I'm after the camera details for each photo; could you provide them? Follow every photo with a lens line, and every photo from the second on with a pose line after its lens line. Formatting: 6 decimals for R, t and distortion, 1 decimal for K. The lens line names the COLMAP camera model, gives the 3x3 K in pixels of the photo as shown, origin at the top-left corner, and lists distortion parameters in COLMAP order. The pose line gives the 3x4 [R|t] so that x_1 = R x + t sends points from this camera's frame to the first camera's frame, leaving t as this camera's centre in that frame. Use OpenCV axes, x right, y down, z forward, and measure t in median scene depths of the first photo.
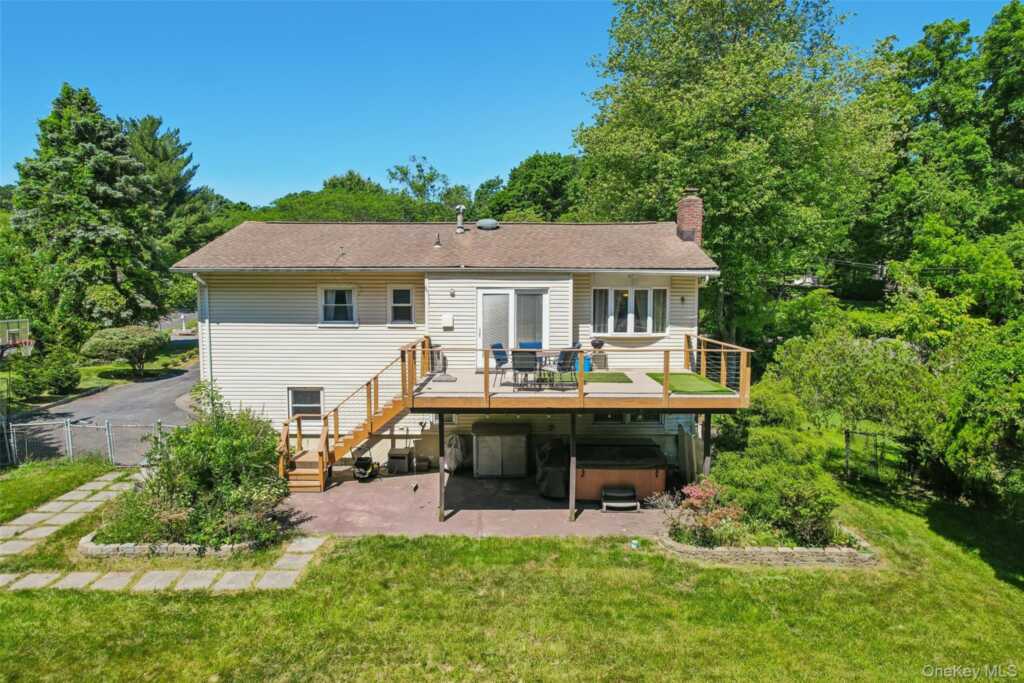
lens RADIAL K [[652.8, 0, 512.0], [0, 652.8, 341.5], [0, 0, 1]] dist [-0.068896, 0.058342]
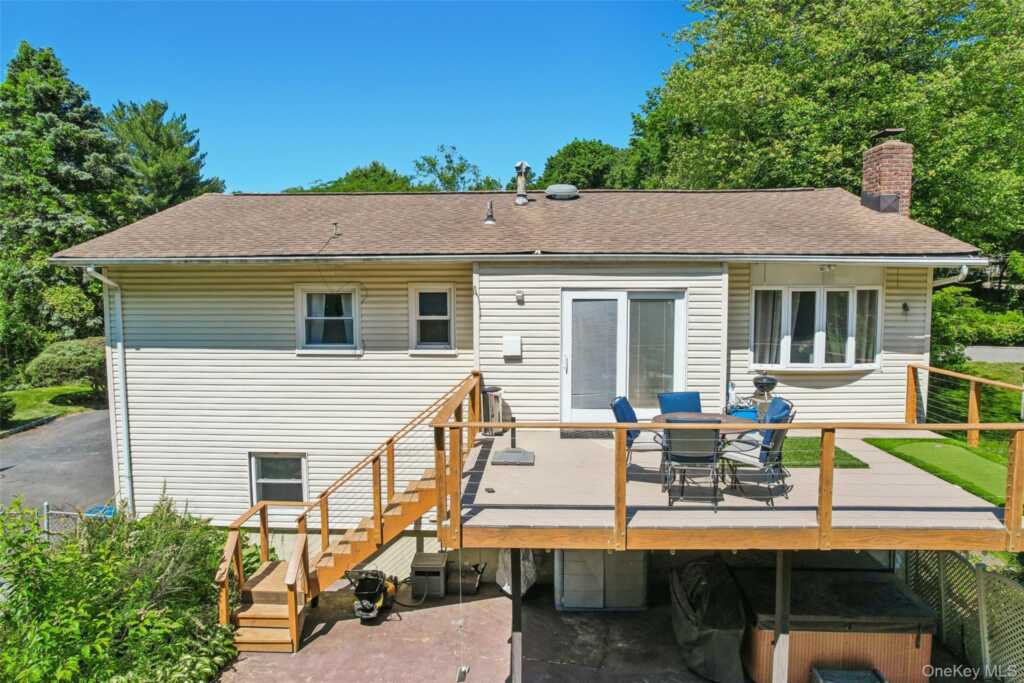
lens RADIAL K [[652.8, 0, 512.0], [0, 652.8, 341.5], [0, 0, 1]] dist [-0.068896, 0.058342]
pose [[0.999127, -0.001903, -0.041744, -0.041099], [0.001967, 0.999997, 0.001484, -0.020093], [0.041741, -0.001565, 0.999127, 0.230111]]
